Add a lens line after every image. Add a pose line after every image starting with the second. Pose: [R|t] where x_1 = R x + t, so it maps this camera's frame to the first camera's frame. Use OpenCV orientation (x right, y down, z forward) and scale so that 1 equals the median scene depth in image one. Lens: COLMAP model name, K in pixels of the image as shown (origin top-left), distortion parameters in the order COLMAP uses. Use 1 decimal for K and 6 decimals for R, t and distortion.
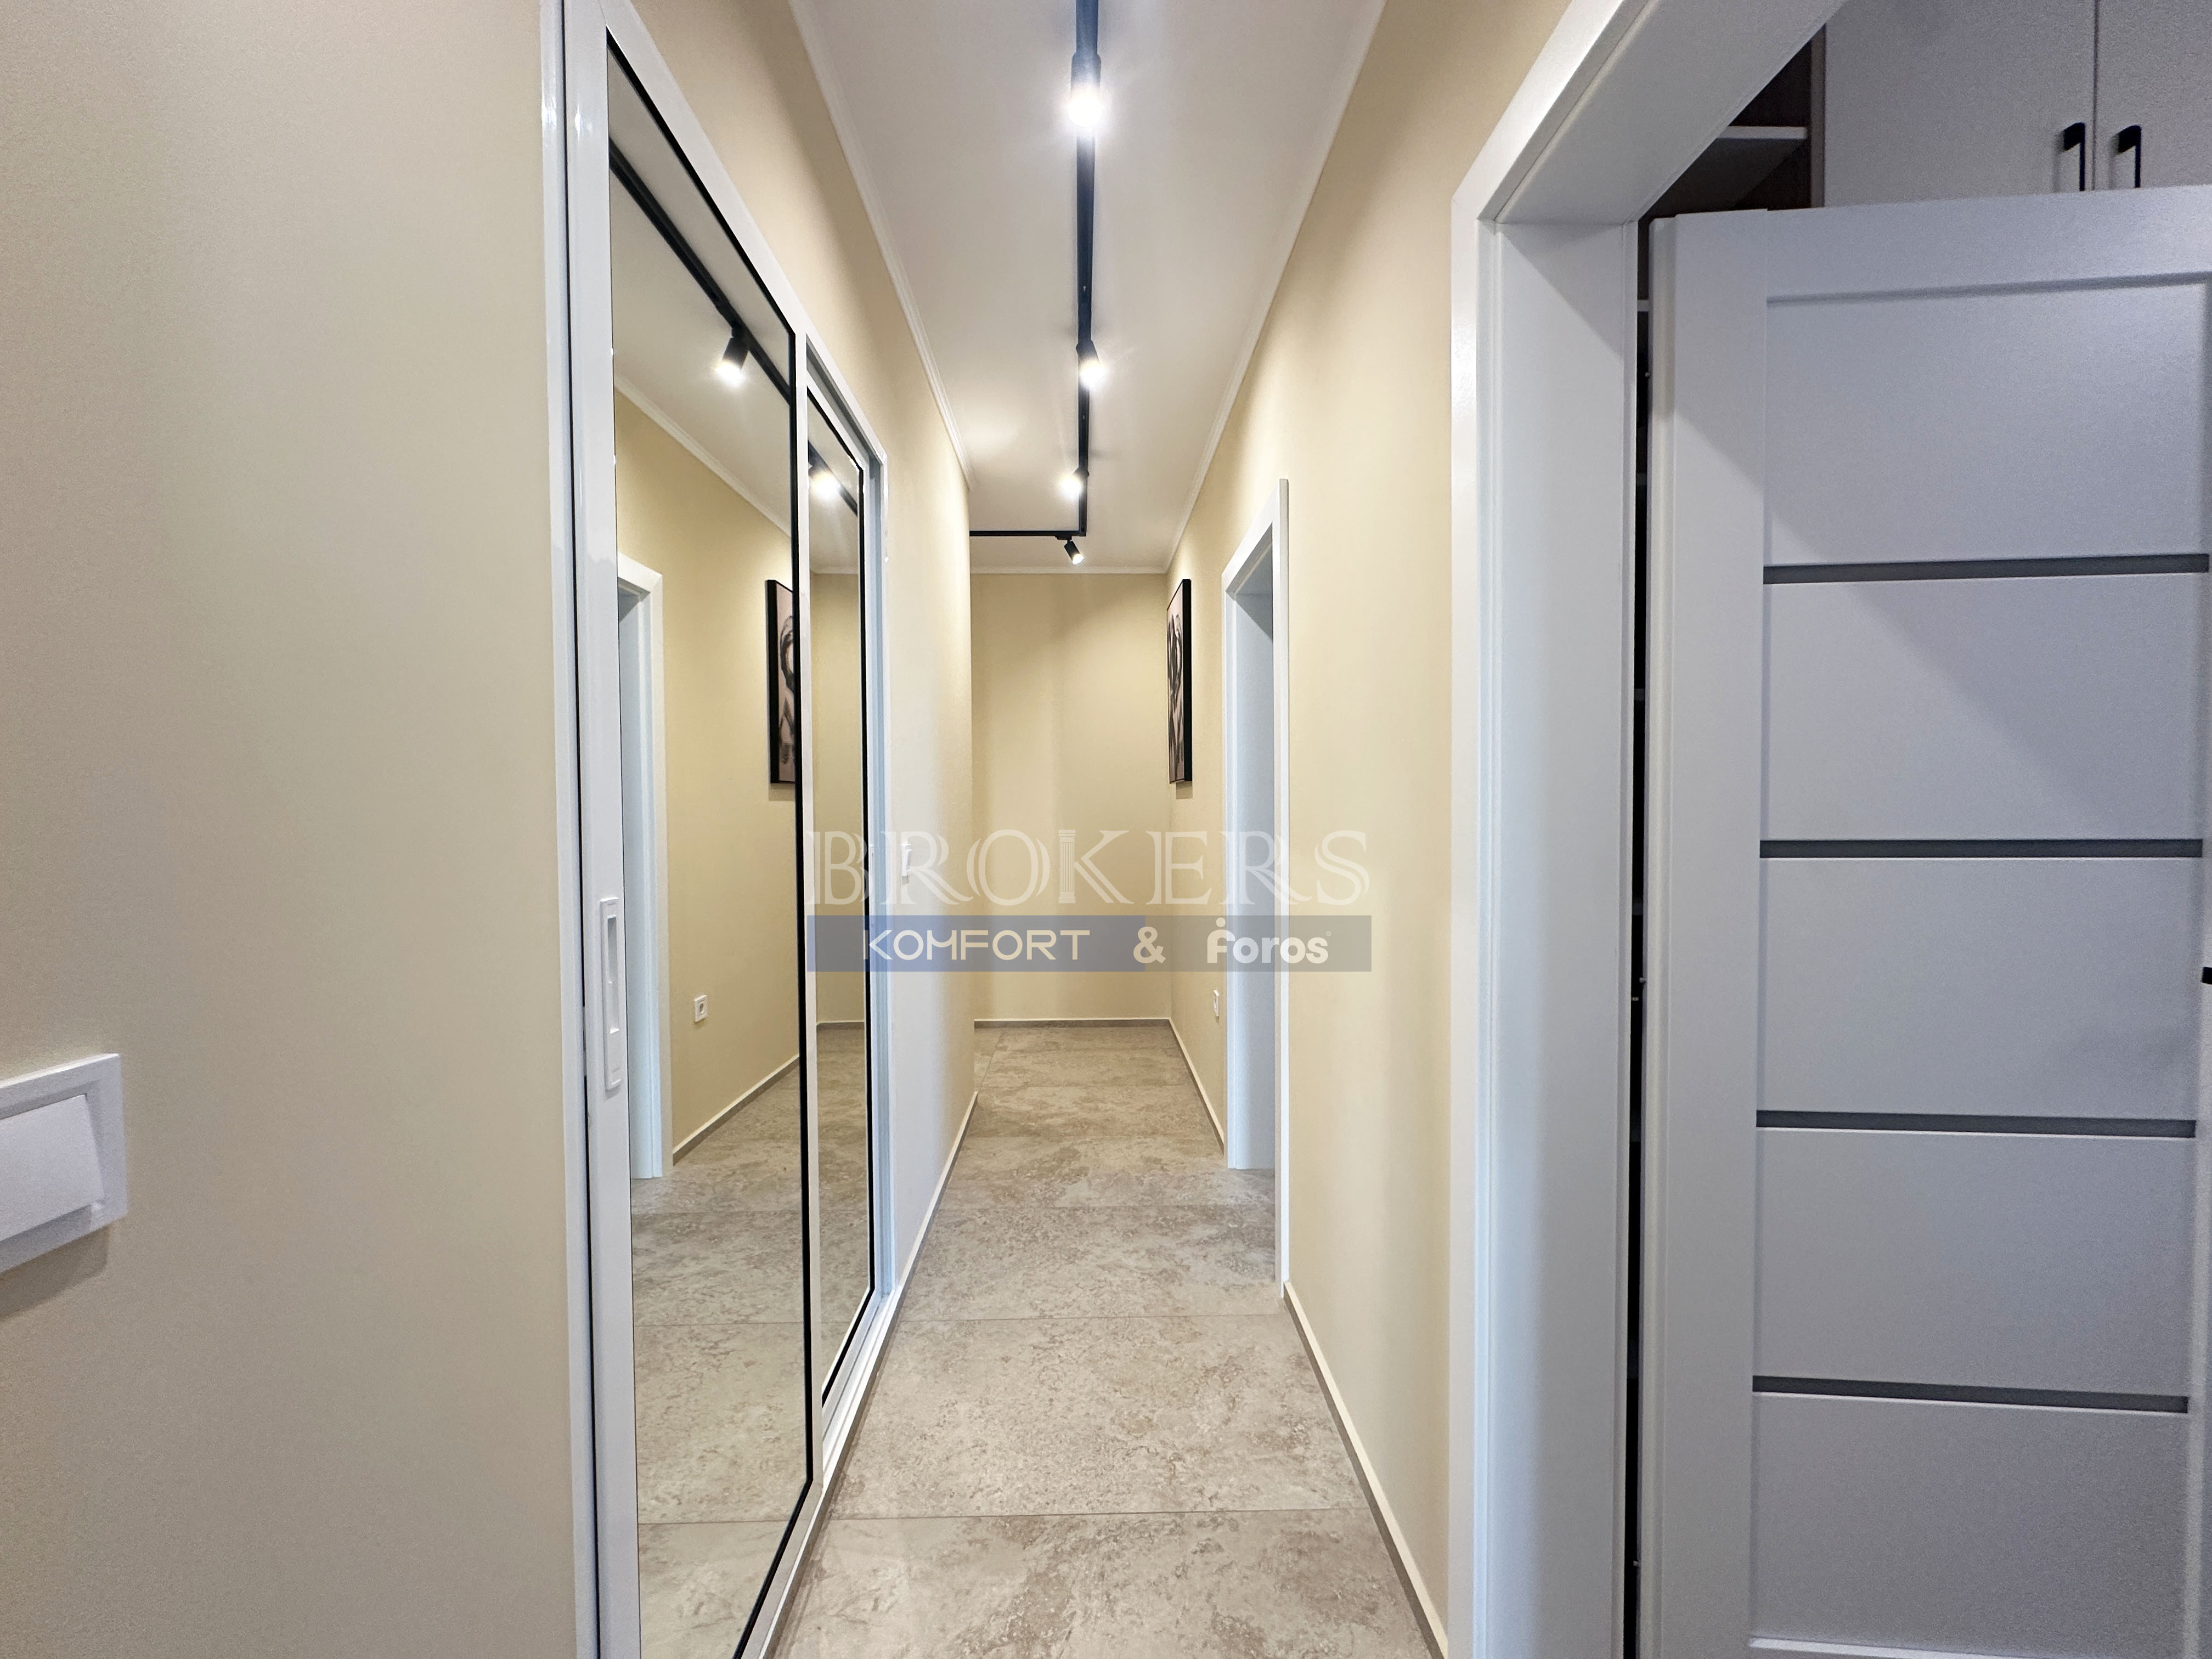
lens RADIAL K [[887.5, 0, 1103.0], [0, 887.5, 826.8], [0, 0, 1]] dist [0.000257, -0.000503]
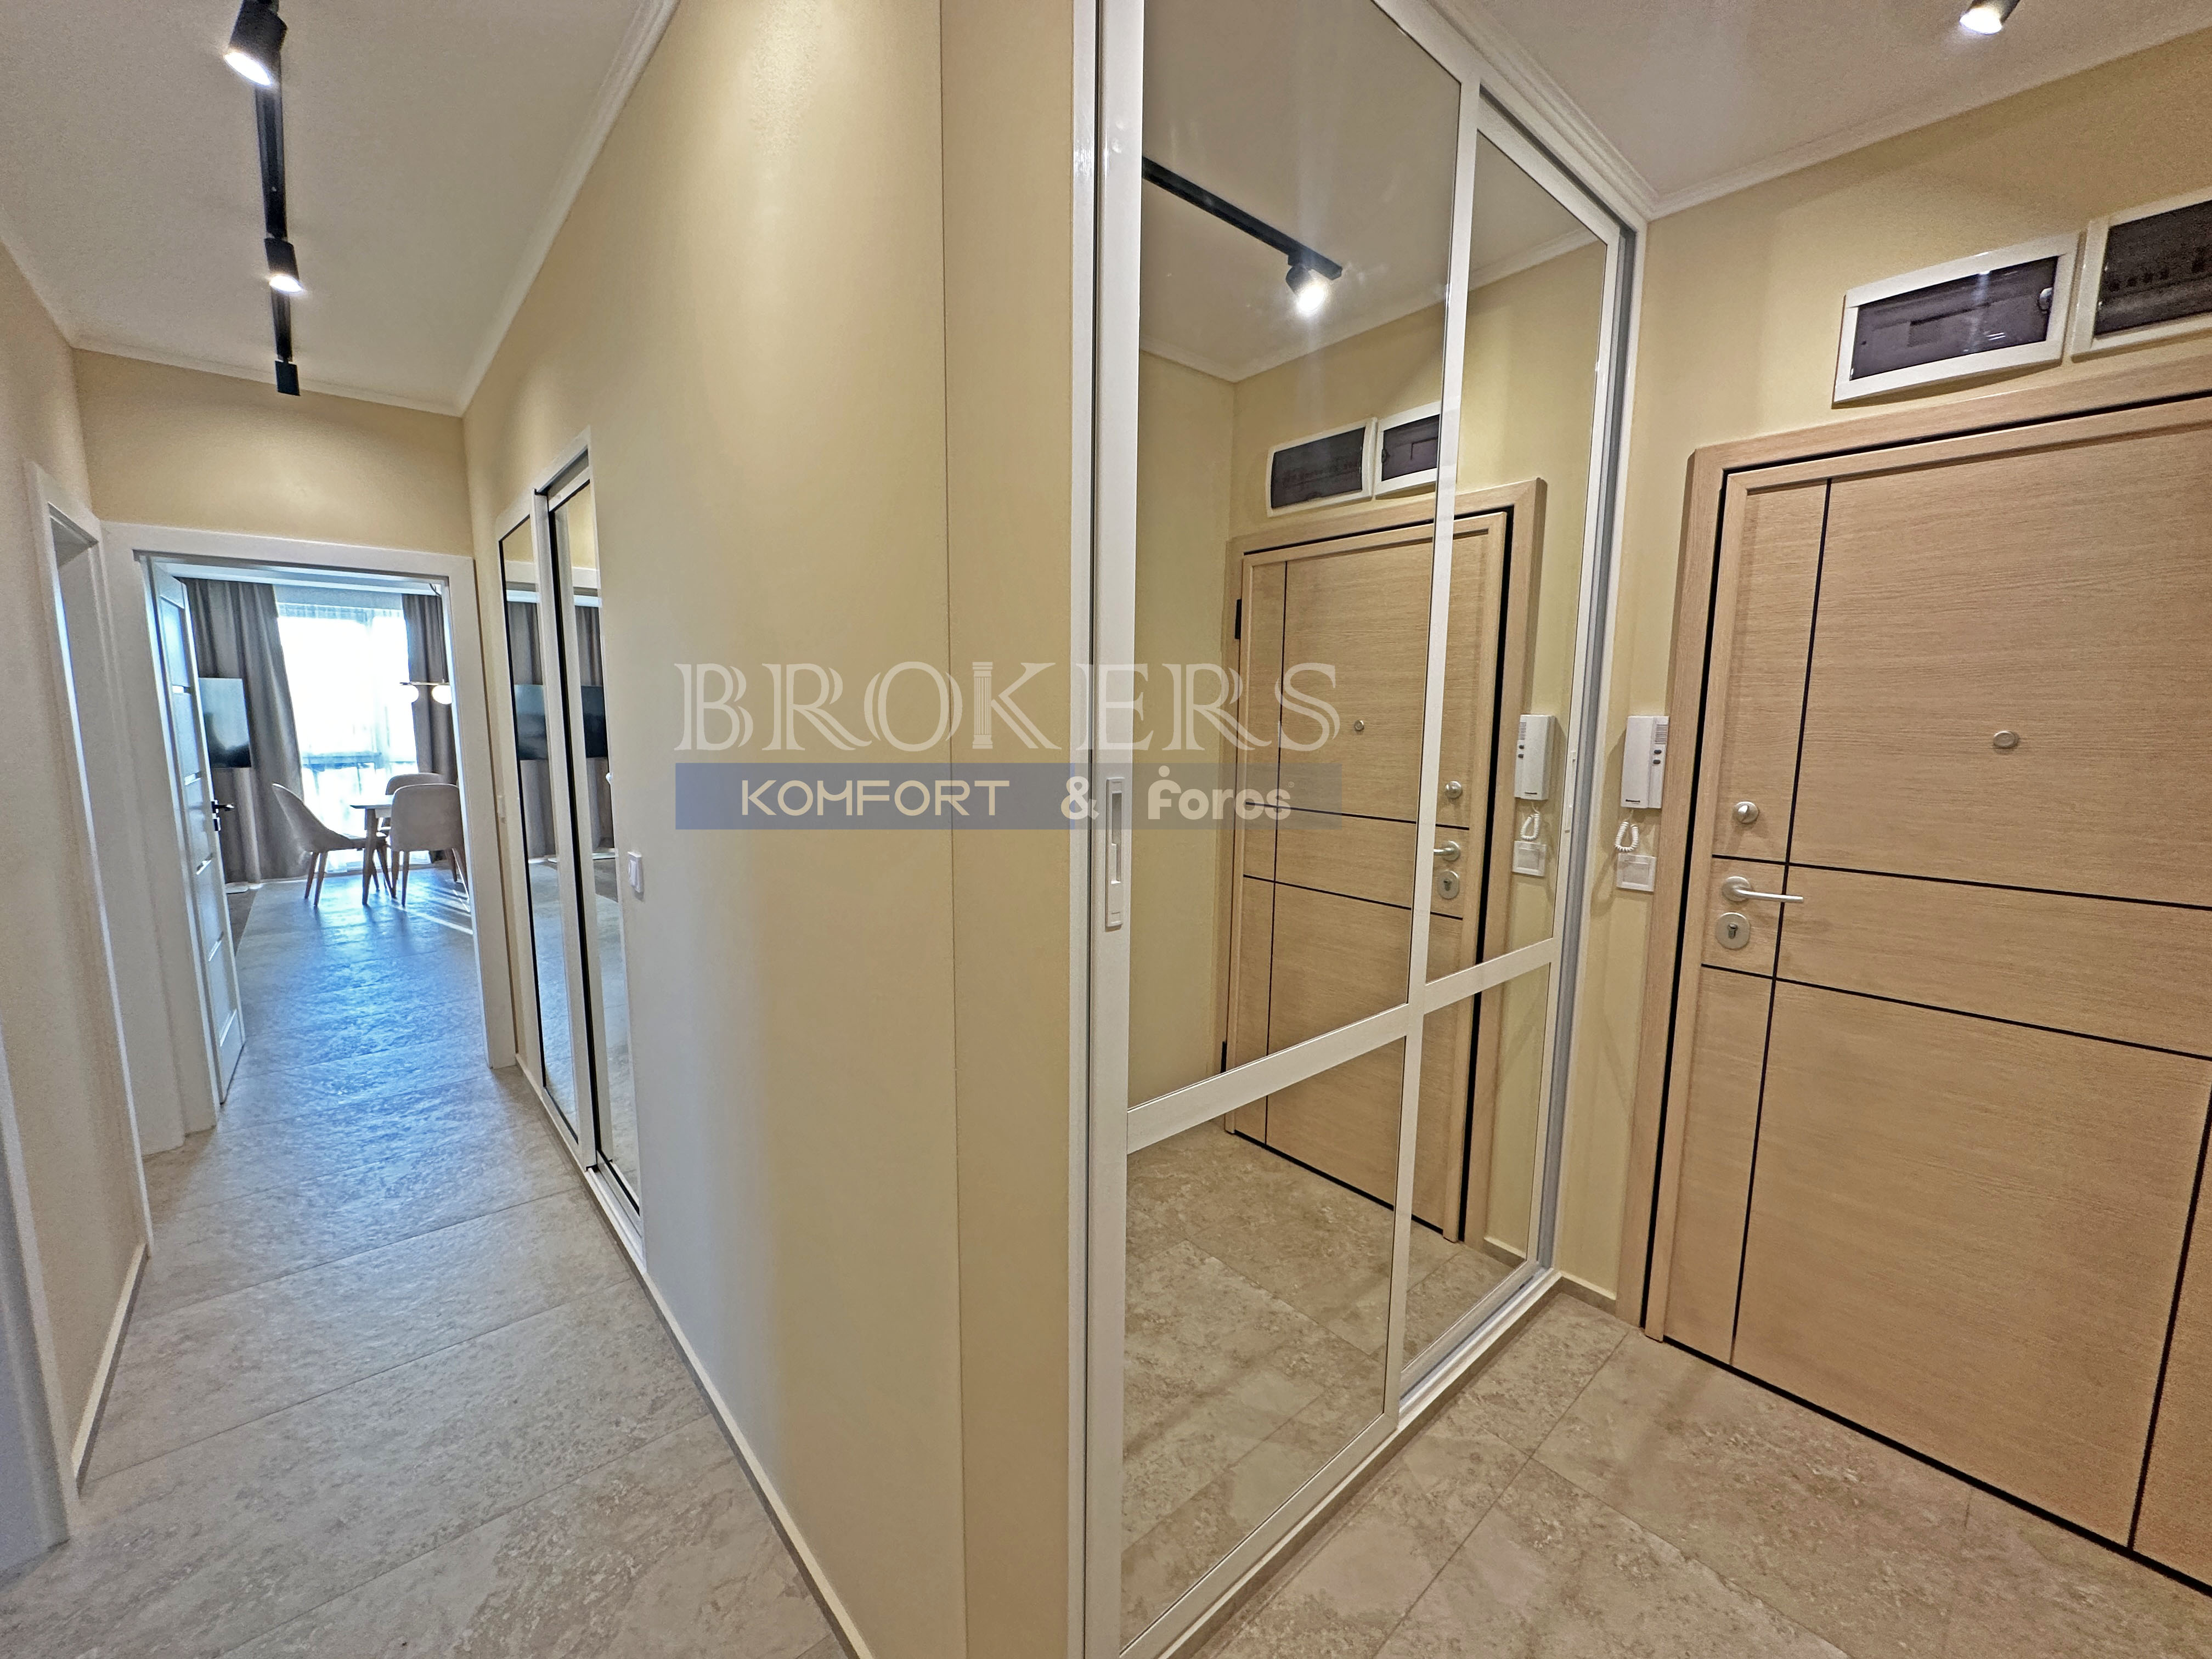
lens RADIAL K [[887.5, 0, 1103.0], [0, 887.5, 826.8], [0, 0, 1]] dist [0.000257, -0.000503]
pose [[-0.764545, 0.069022, -0.640865, -0.011629], [-0.031166, 0.989129, 0.143712, -0.137301], [0.643817, 0.129847, -0.754082, 1.833211]]
